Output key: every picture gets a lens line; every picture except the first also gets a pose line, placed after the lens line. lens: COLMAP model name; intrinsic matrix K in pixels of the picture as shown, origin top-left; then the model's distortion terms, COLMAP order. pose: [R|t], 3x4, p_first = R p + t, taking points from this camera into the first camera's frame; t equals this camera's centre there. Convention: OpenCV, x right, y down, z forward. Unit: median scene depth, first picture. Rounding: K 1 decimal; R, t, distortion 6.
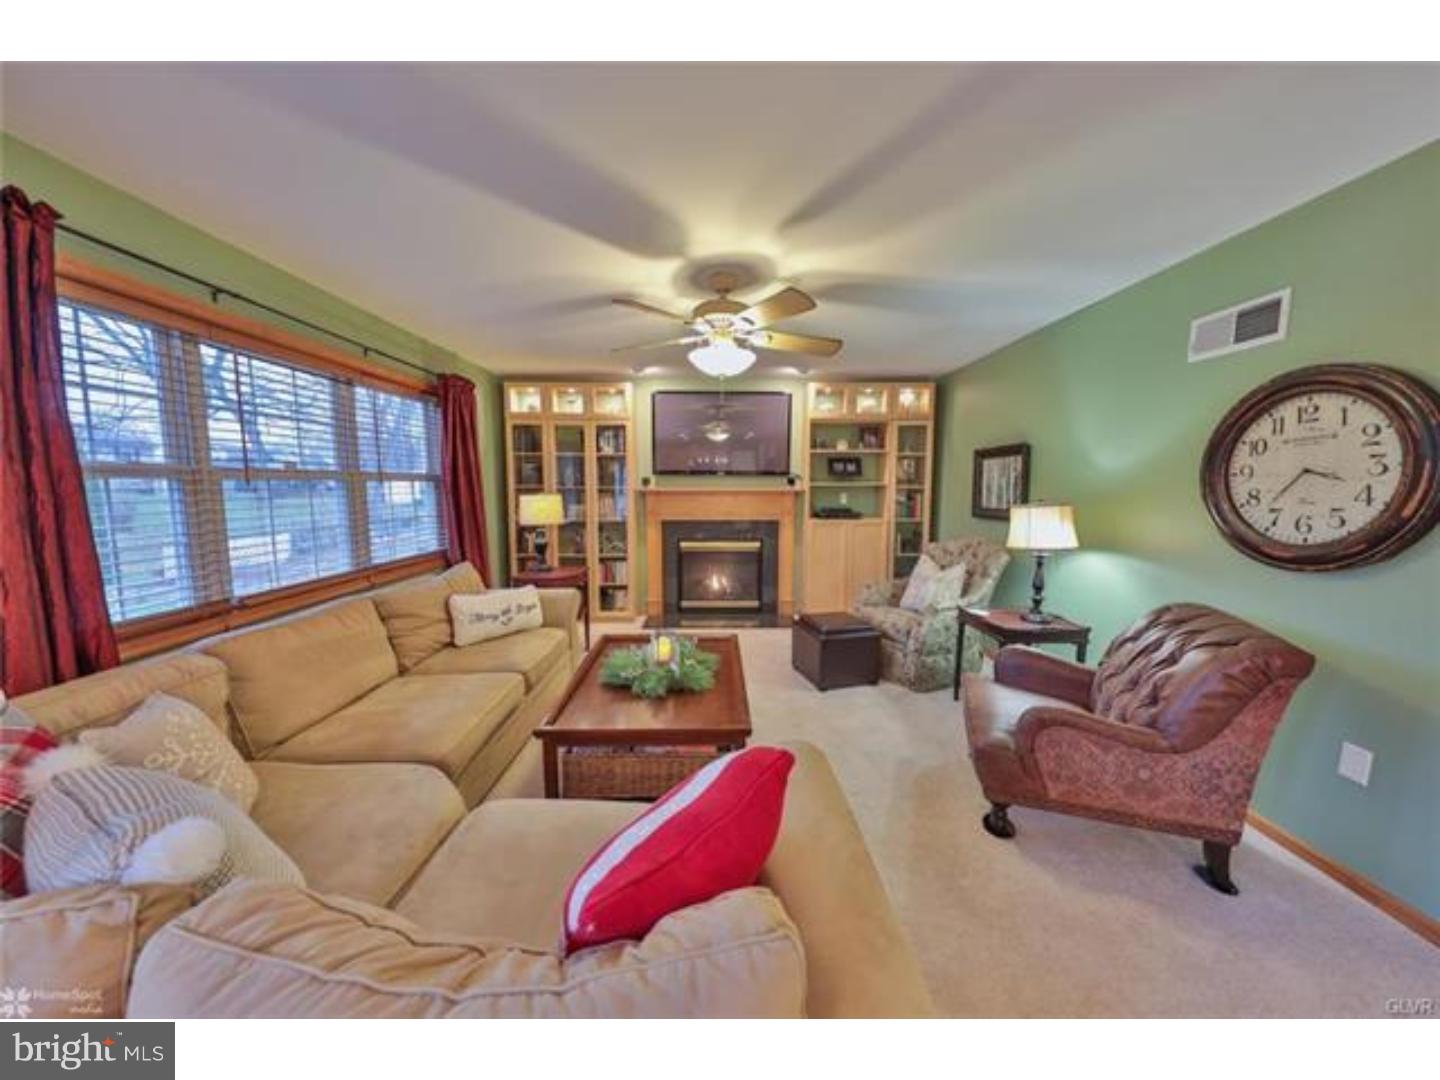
lens RADIAL K [[482.7, 0, 717.0], [0, 482.7, 537.2], [0, 0, 1]] dist [-0.000424, -0.000050]
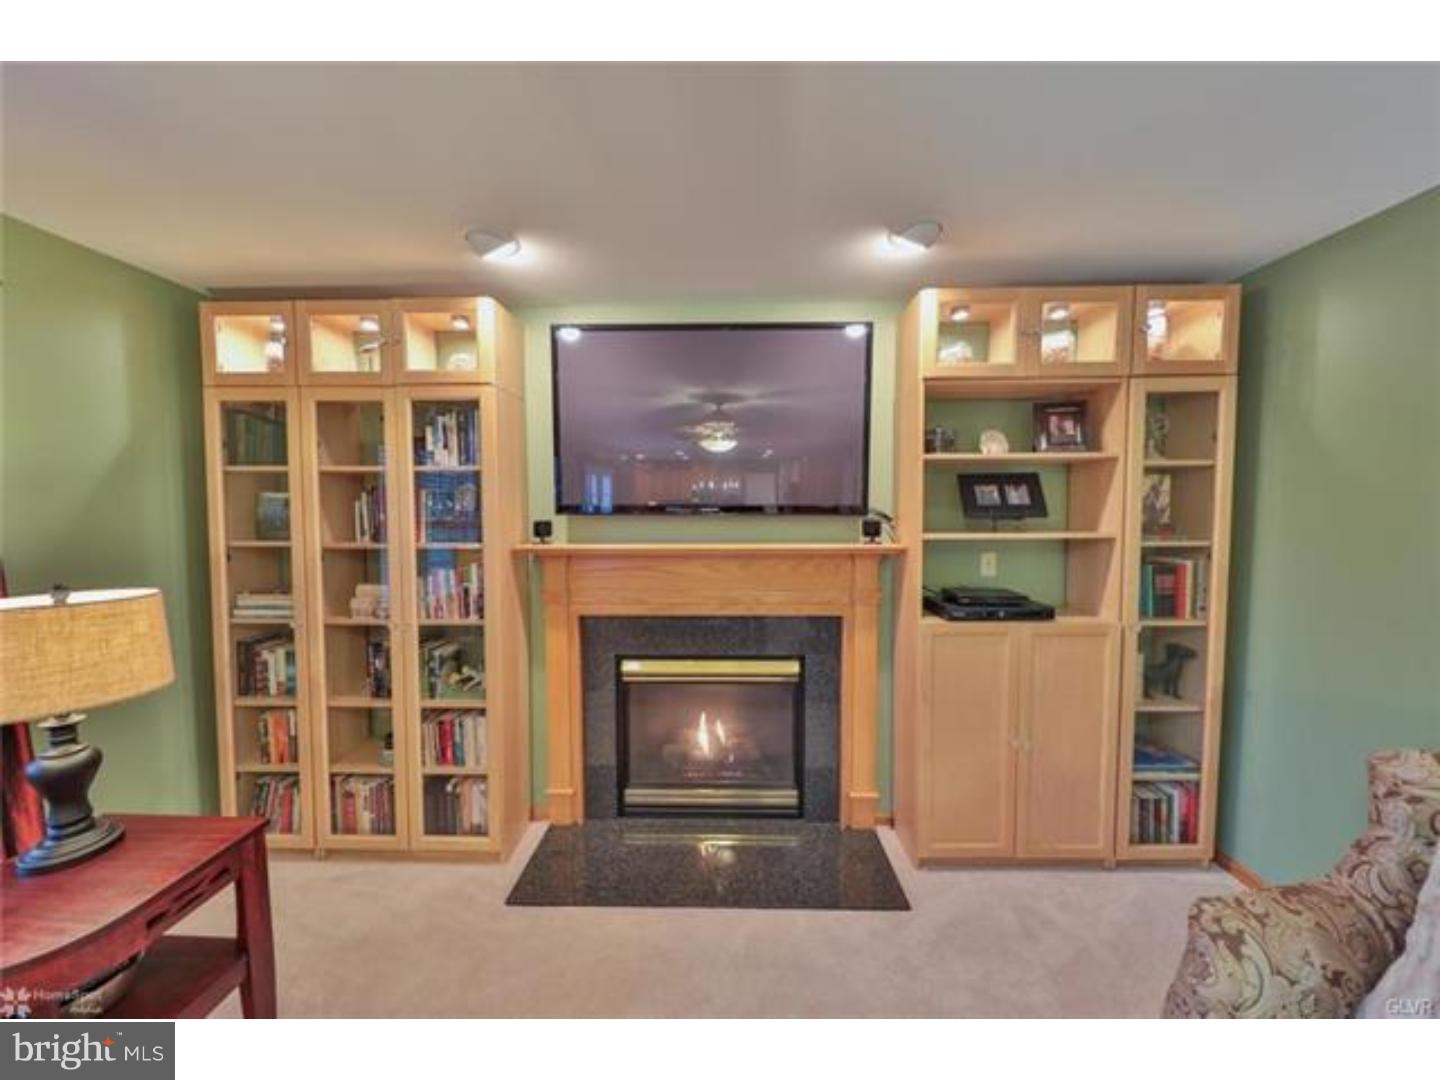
lens RADIAL K [[482.7, 0, 717.0], [0, 482.7, 537.2], [0, 0, 1]] dist [-0.000424, -0.000050]
pose [[0.999409, -0.003476, -0.034191, 0.030075], [0.001607, 0.998511, -0.054530, -0.085494], [0.034330, 0.054443, 0.997927, 0.571842]]
